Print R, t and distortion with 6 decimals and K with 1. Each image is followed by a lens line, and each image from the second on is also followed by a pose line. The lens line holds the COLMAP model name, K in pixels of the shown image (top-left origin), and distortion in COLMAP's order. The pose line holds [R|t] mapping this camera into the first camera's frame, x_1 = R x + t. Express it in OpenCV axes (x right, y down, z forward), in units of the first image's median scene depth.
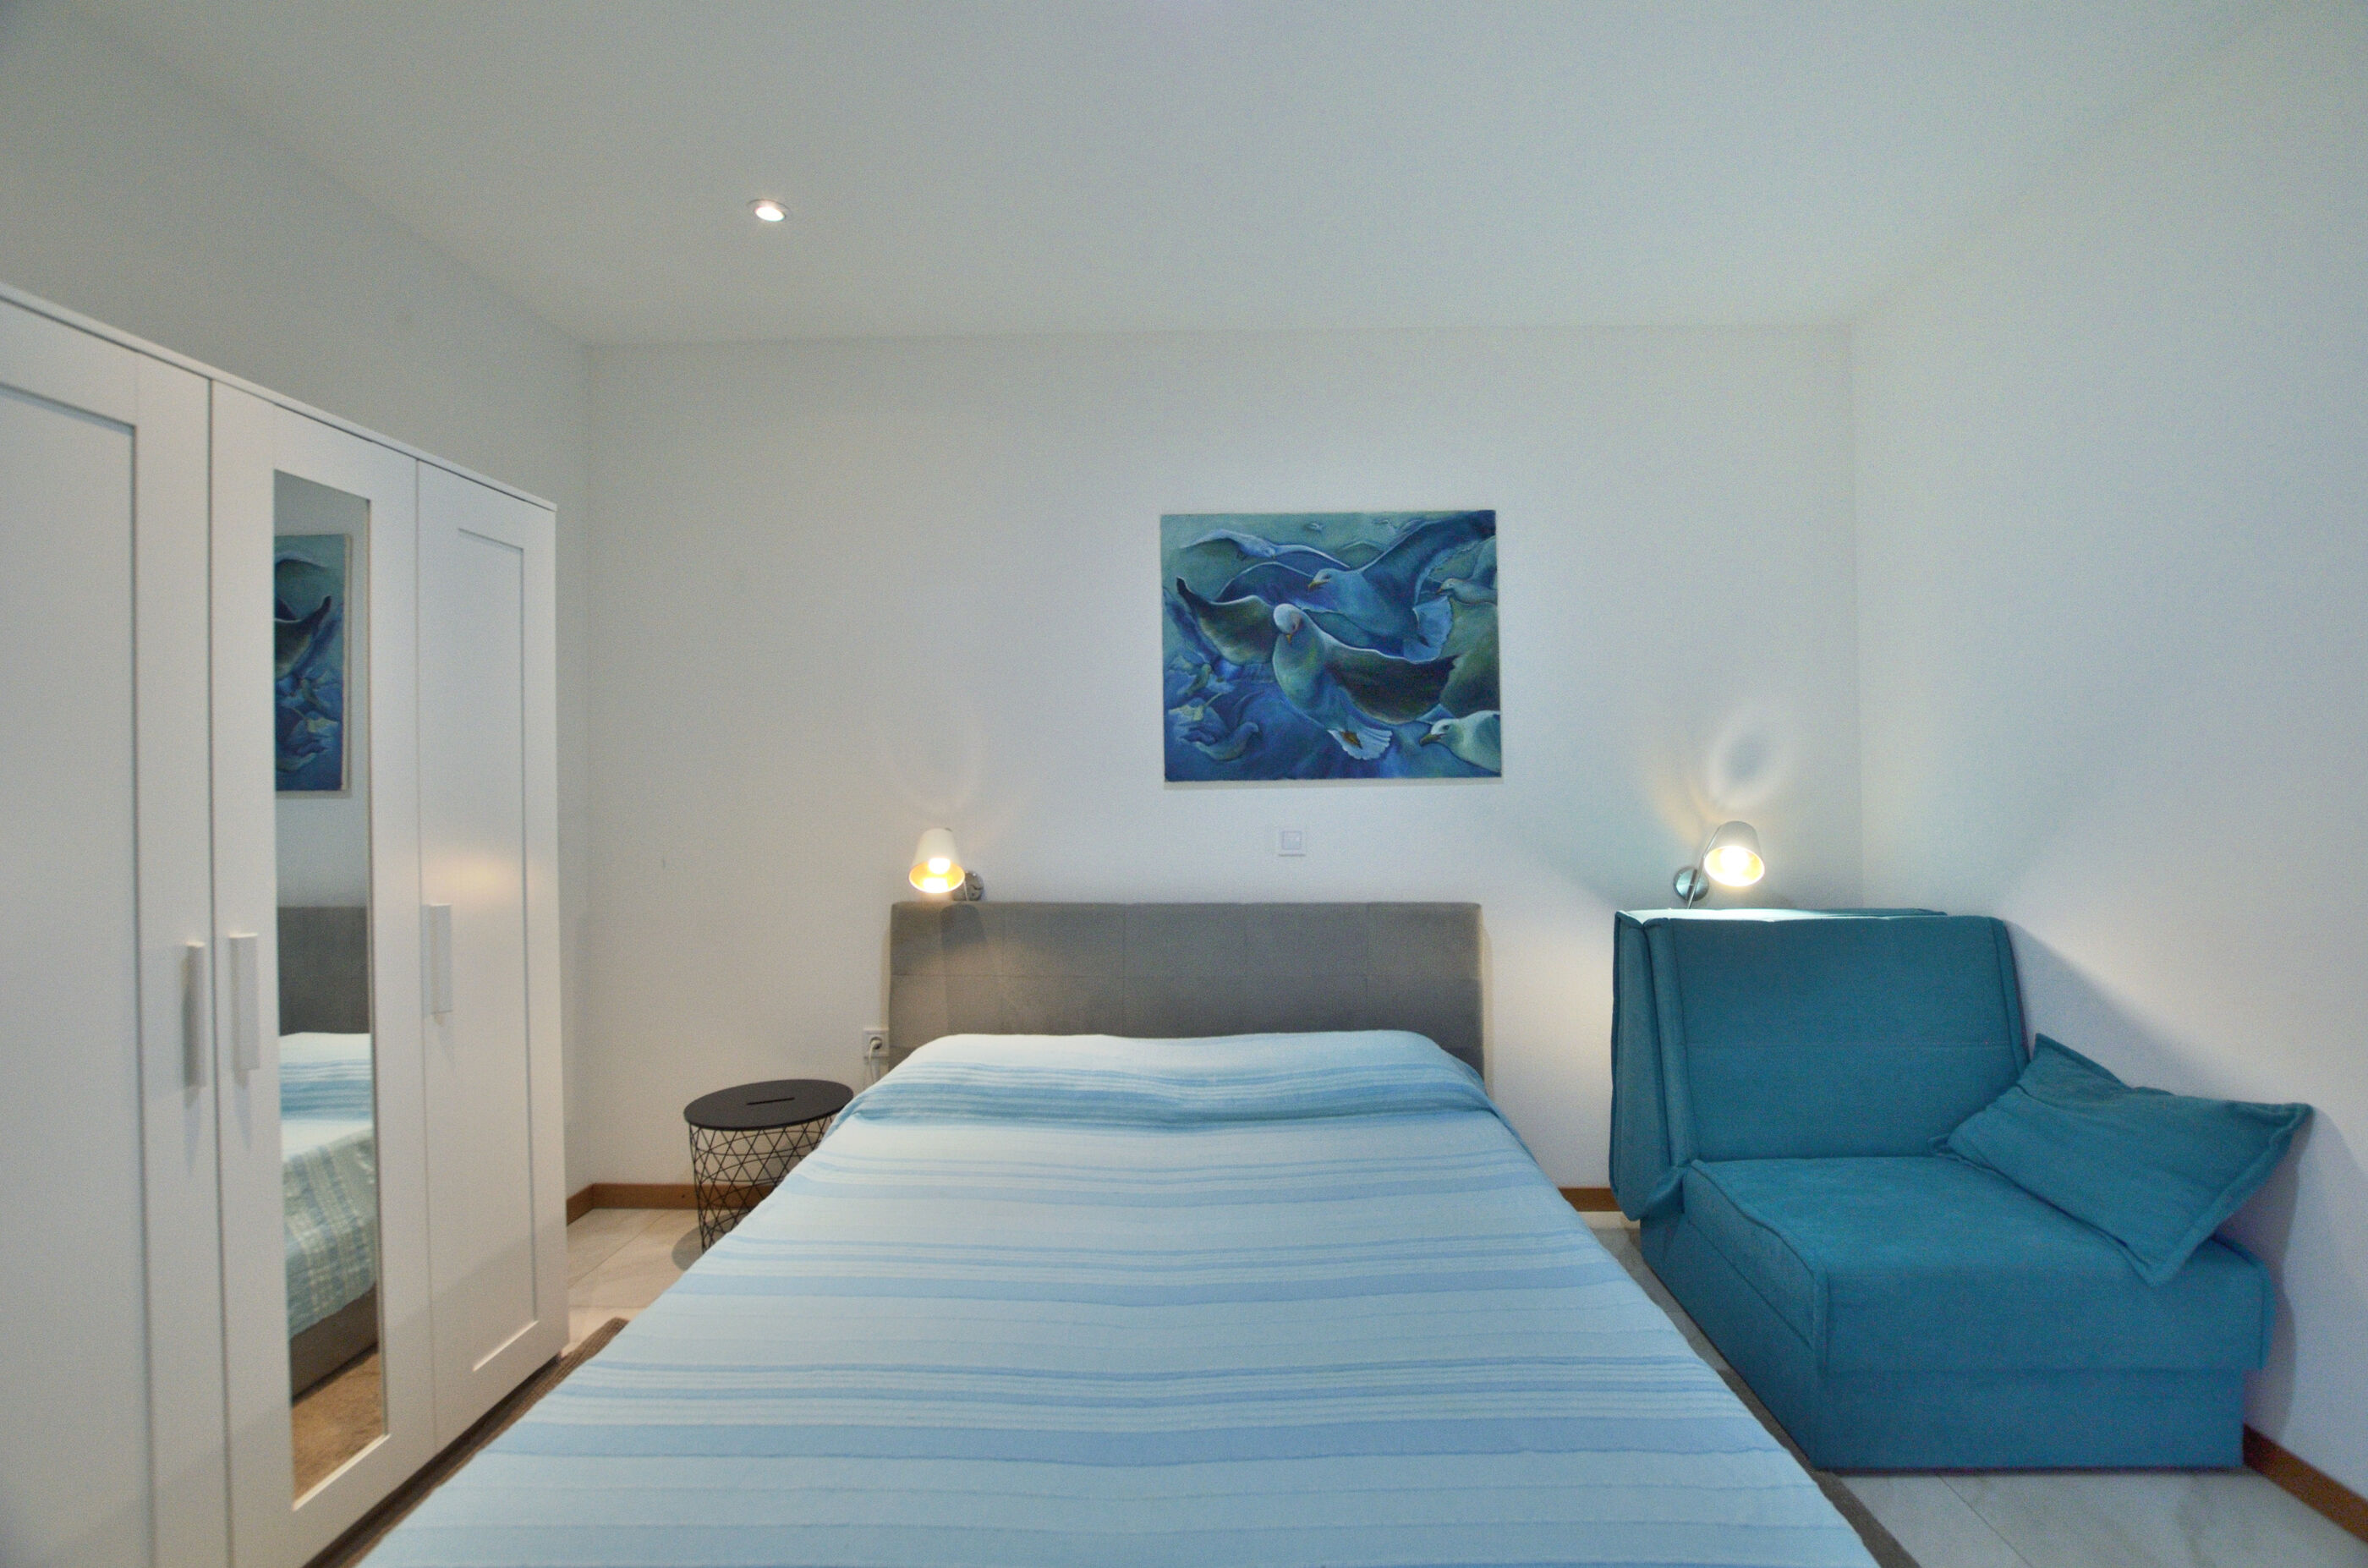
lens RADIAL K [[1043.0, 0, 1206.8], [0, 1043.0, 773.4], [0, 0, 1]] dist [-0.029869, 0.003508]
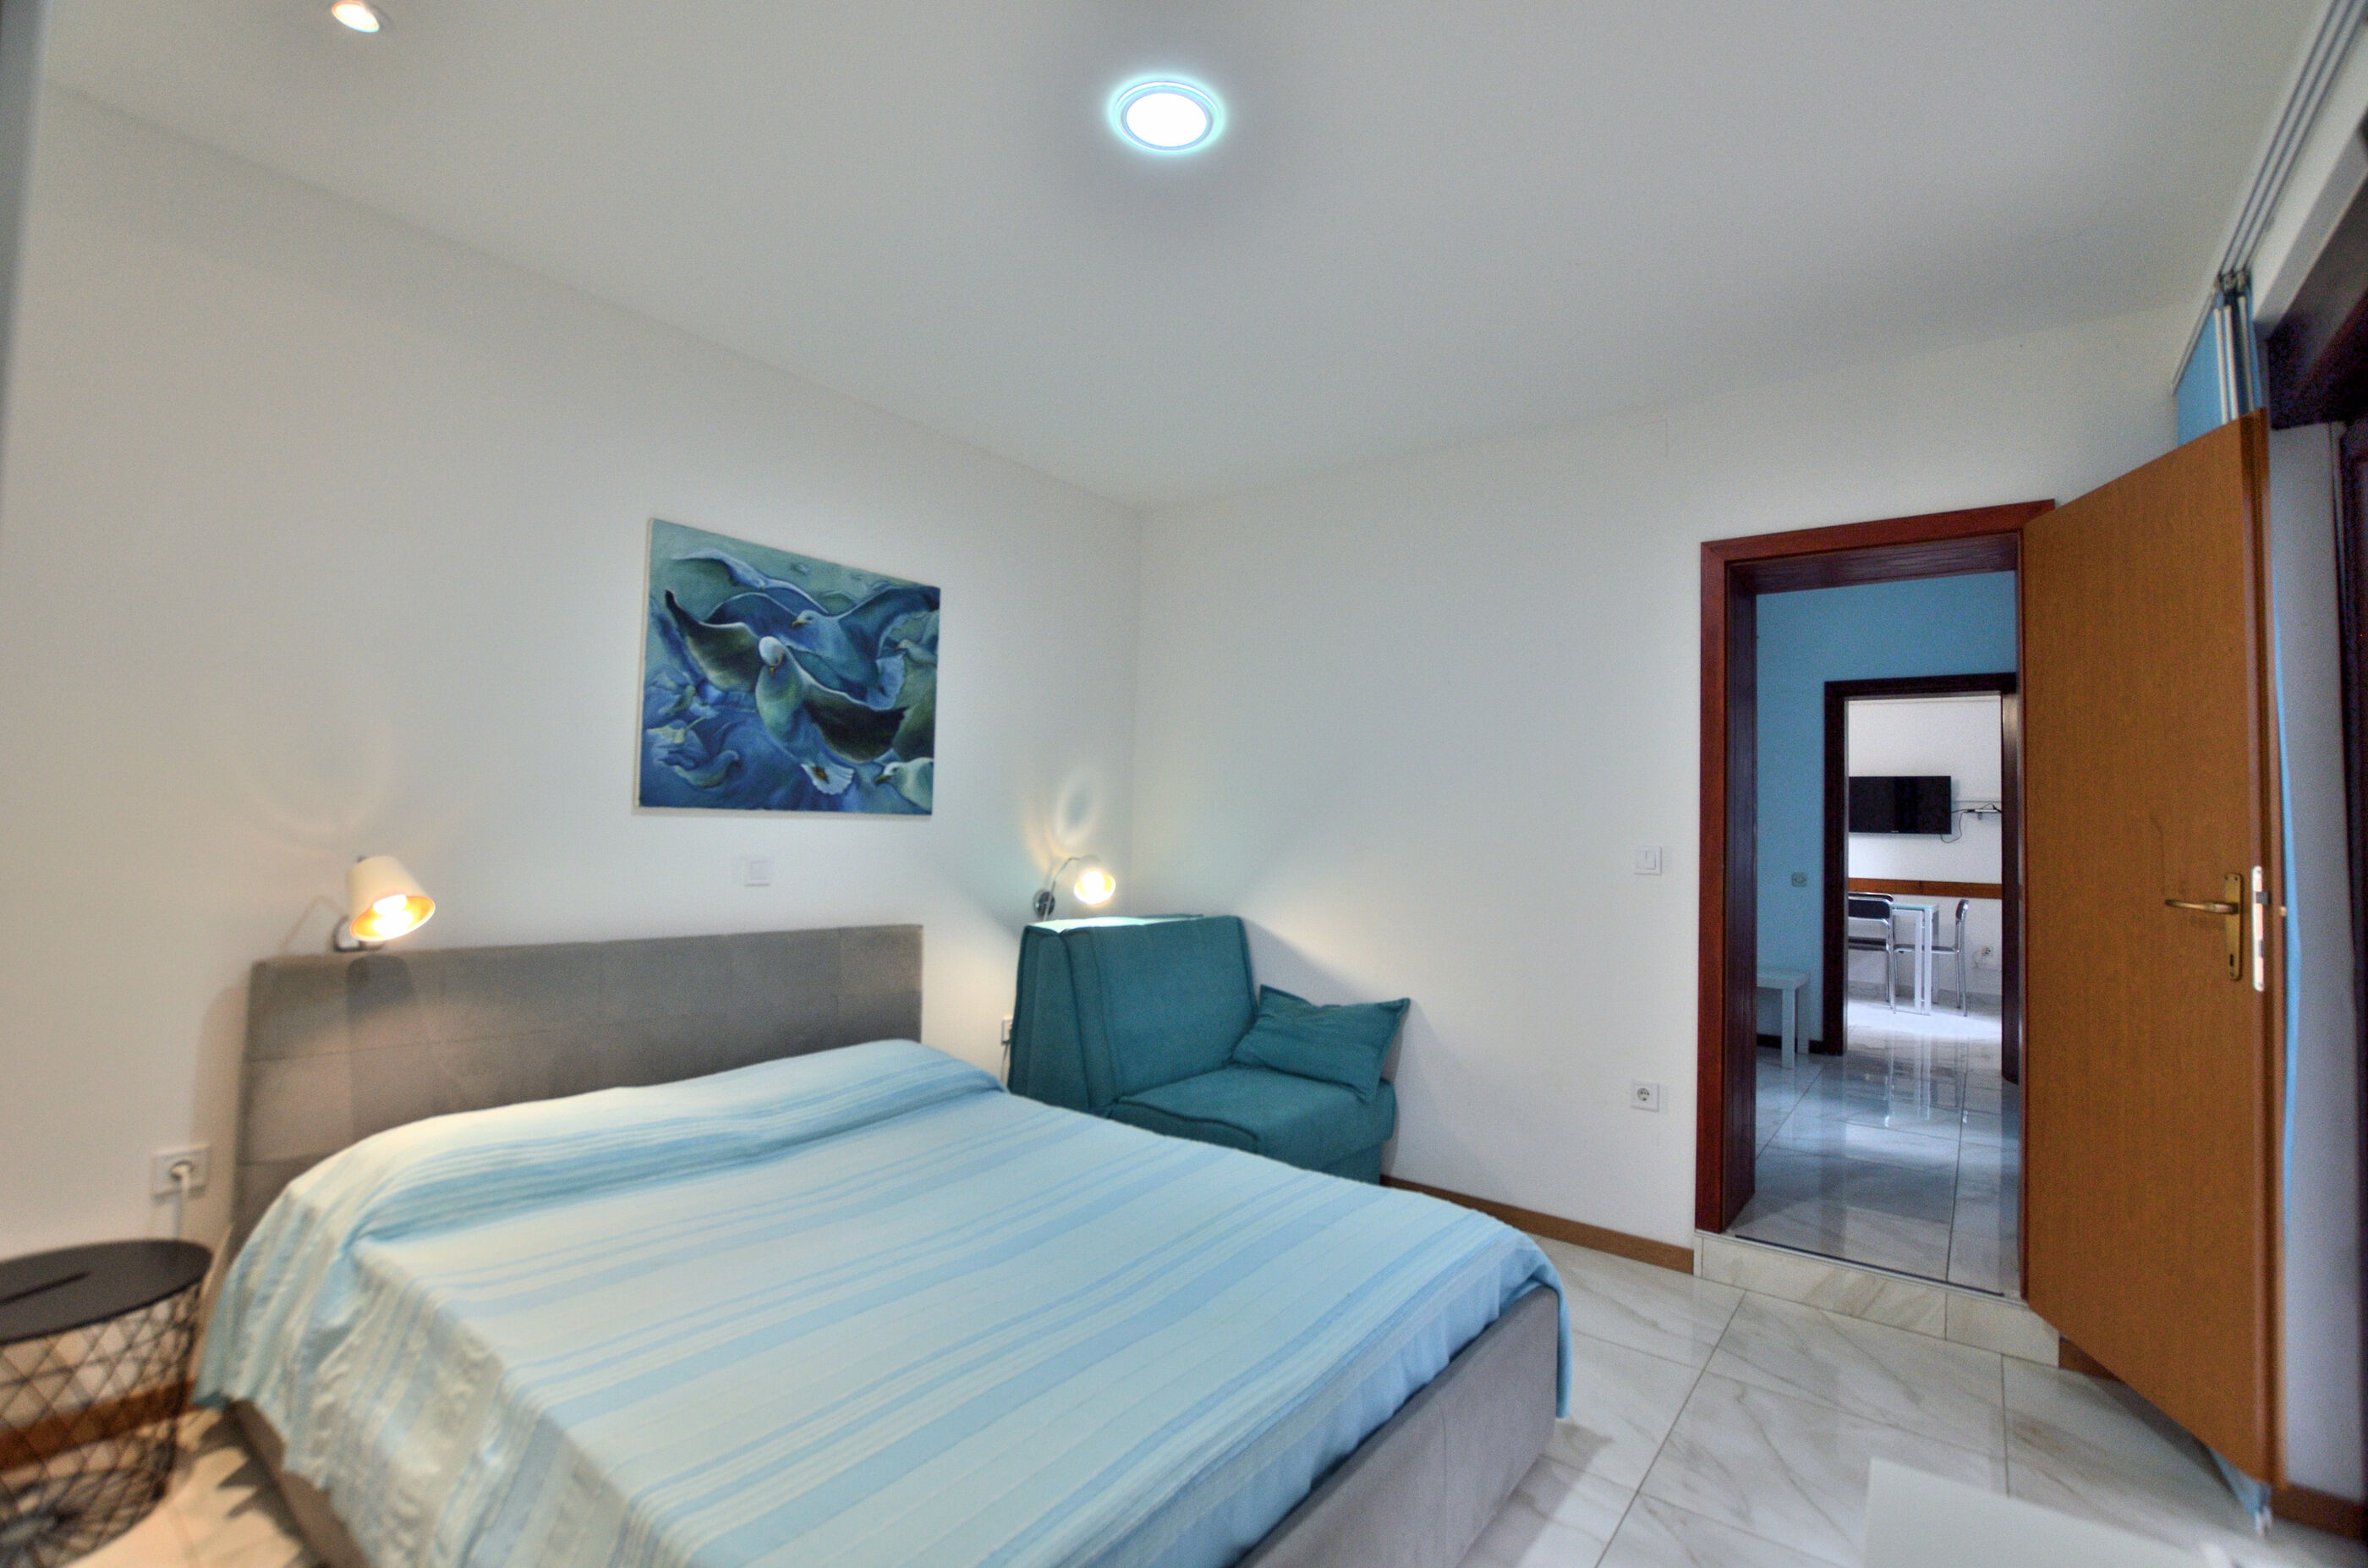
lens RADIAL K [[1043.0, 0, 1202.1], [0, 1043.0, 775.9], [0, 0, 1]] dist [-0.029869, 0.003508]
pose [[0.588206, 0.066420, 0.805979, -0.484077], [-0.041858, 0.997786, -0.051678, 0.007063], [-0.807627, -0.003340, 0.589684, 0.064407]]
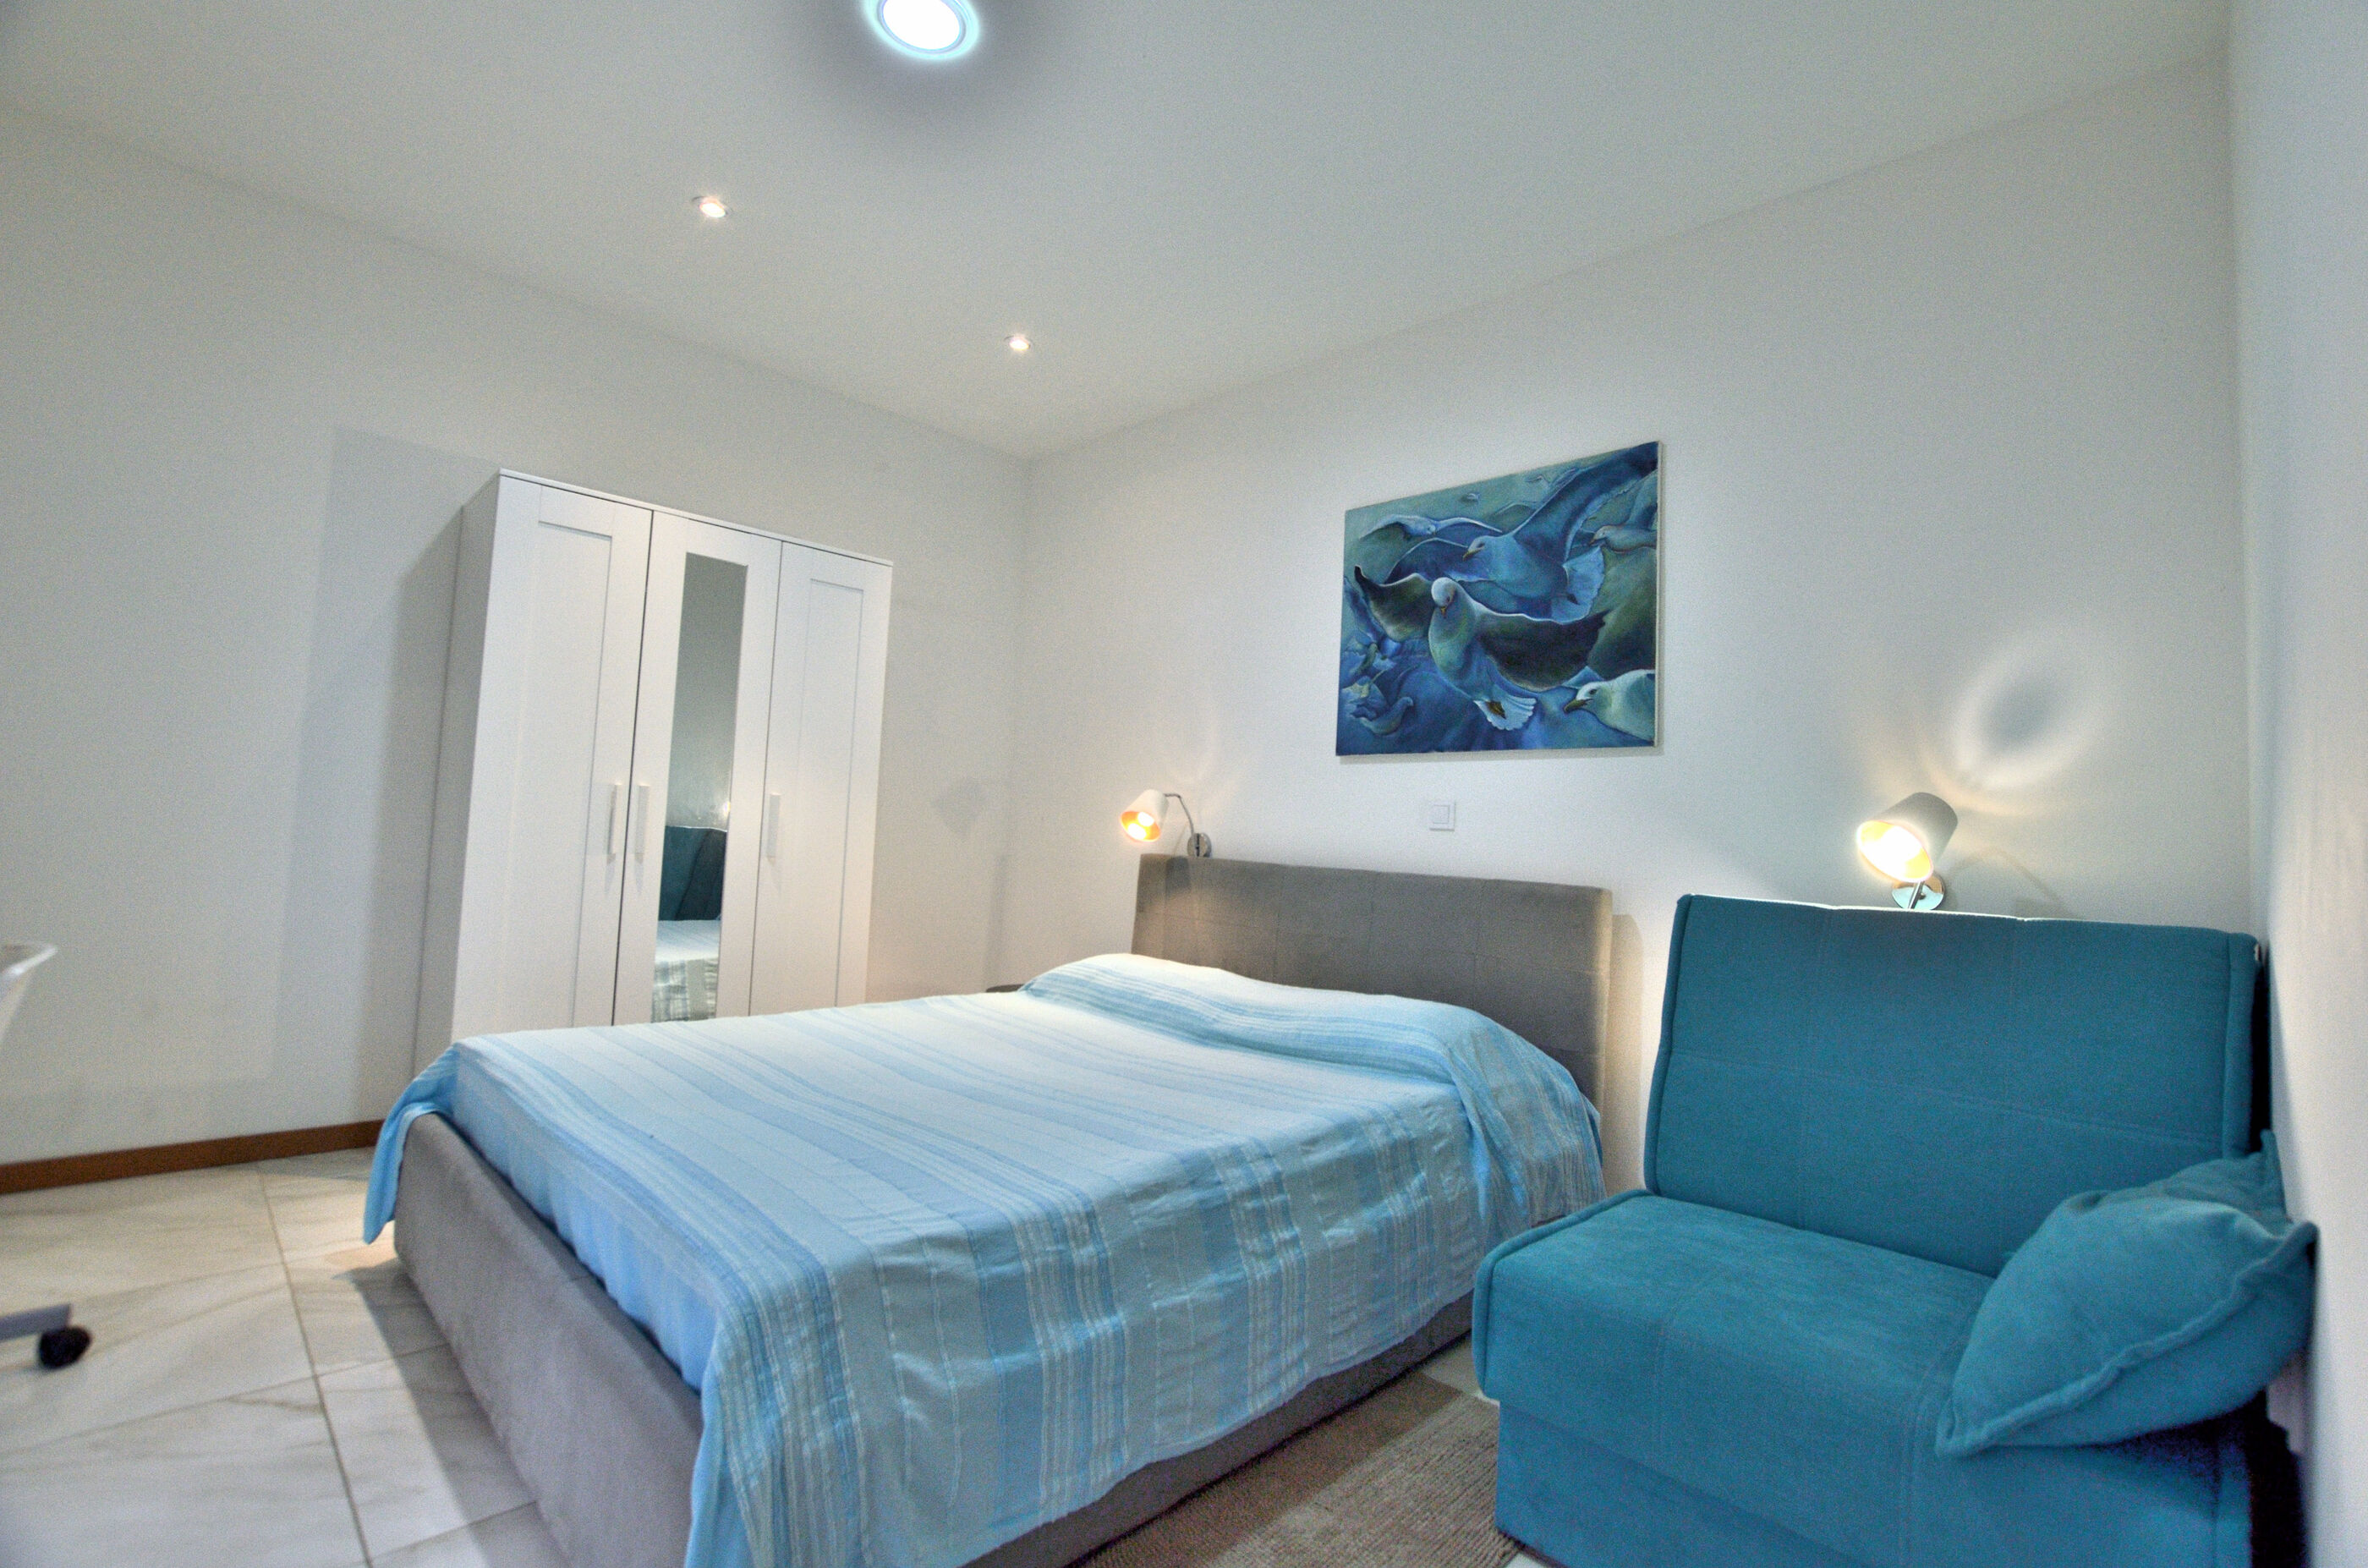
lens RADIAL K [[1043.0, 0, 1205.5], [0, 1043.0, 774.6], [0, 0, 1]] dist [-0.029869, 0.003508]
pose [[0.729162, 0.003238, -0.684333, 0.594850], [-0.053905, 0.997153, -0.052718, 0.090897], [0.682214, 0.075329, 0.727261, 0.133800]]
